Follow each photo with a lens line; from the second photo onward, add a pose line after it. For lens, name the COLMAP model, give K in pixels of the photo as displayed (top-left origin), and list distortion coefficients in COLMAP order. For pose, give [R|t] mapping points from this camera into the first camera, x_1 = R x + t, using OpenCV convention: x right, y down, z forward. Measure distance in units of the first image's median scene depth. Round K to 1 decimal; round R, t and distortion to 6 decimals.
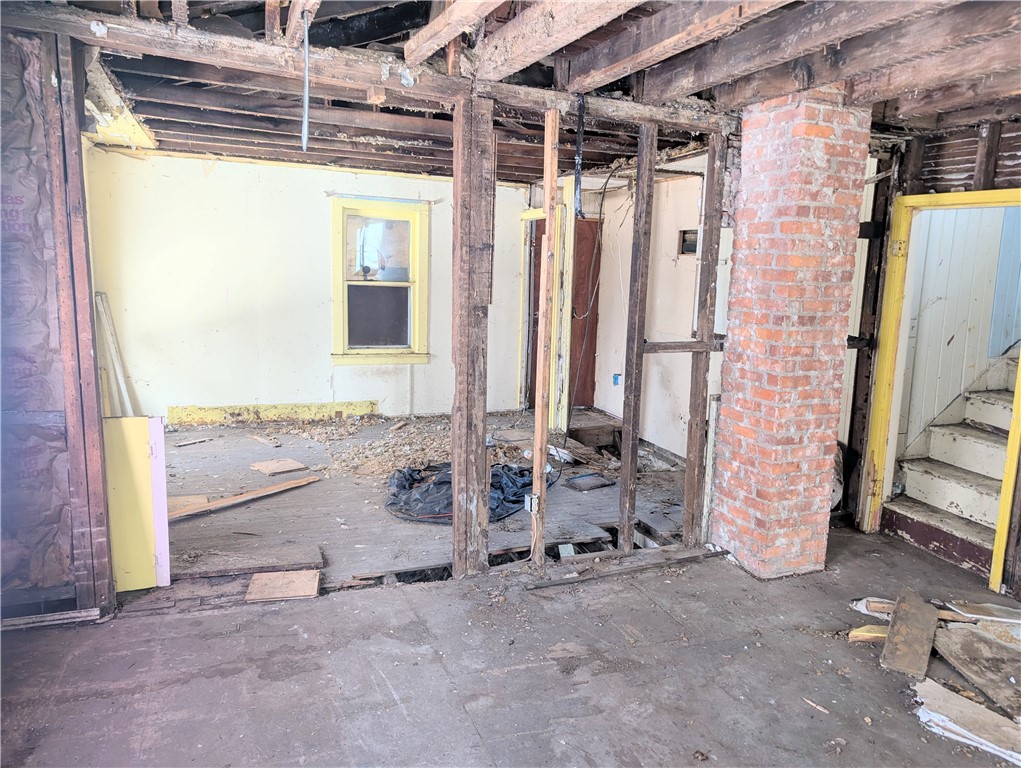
lens RADIAL K [[724.4, 0, 511.5], [0, 724.4, 369.4], [0, 0, 1]] dist [0.010329, 0.000334]
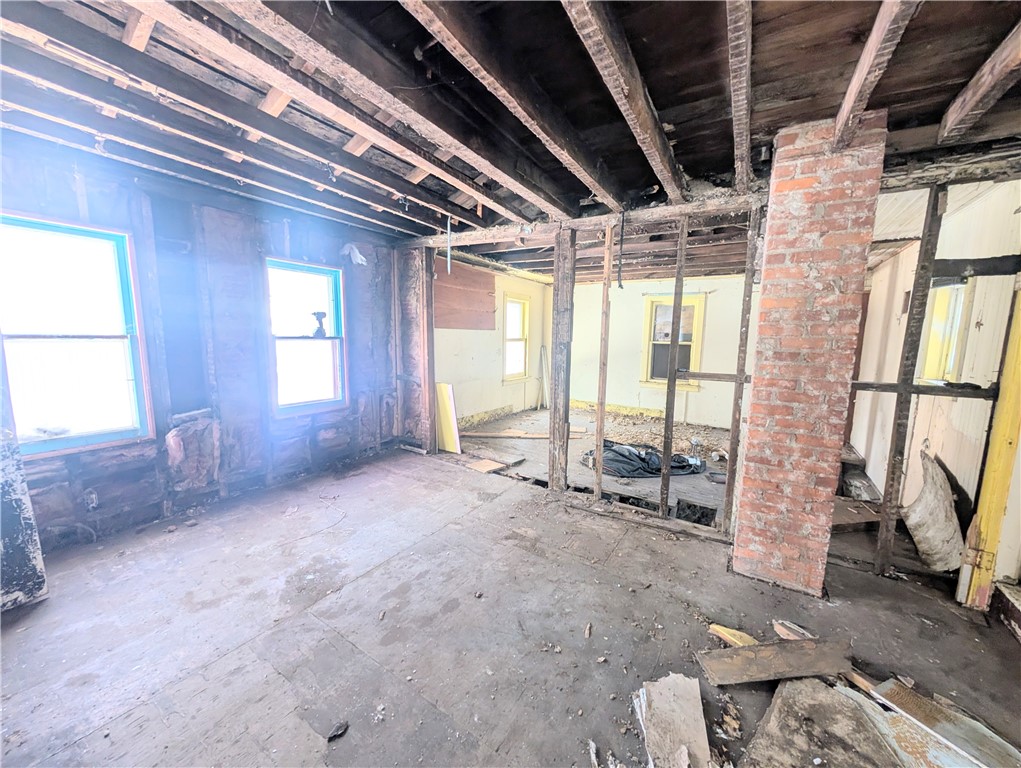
lens RADIAL K [[376.8, 0, 510.5], [0, 376.8, 384.0], [0, 0, 1]] dist [-0.000956, 0.000005]
pose [[0.591248, 0.082122, -0.802298, 0.626934], [-0.113836, 0.993340, 0.017787, 0.013072], [0.798416, 0.080814, 0.596659, 0.322430]]
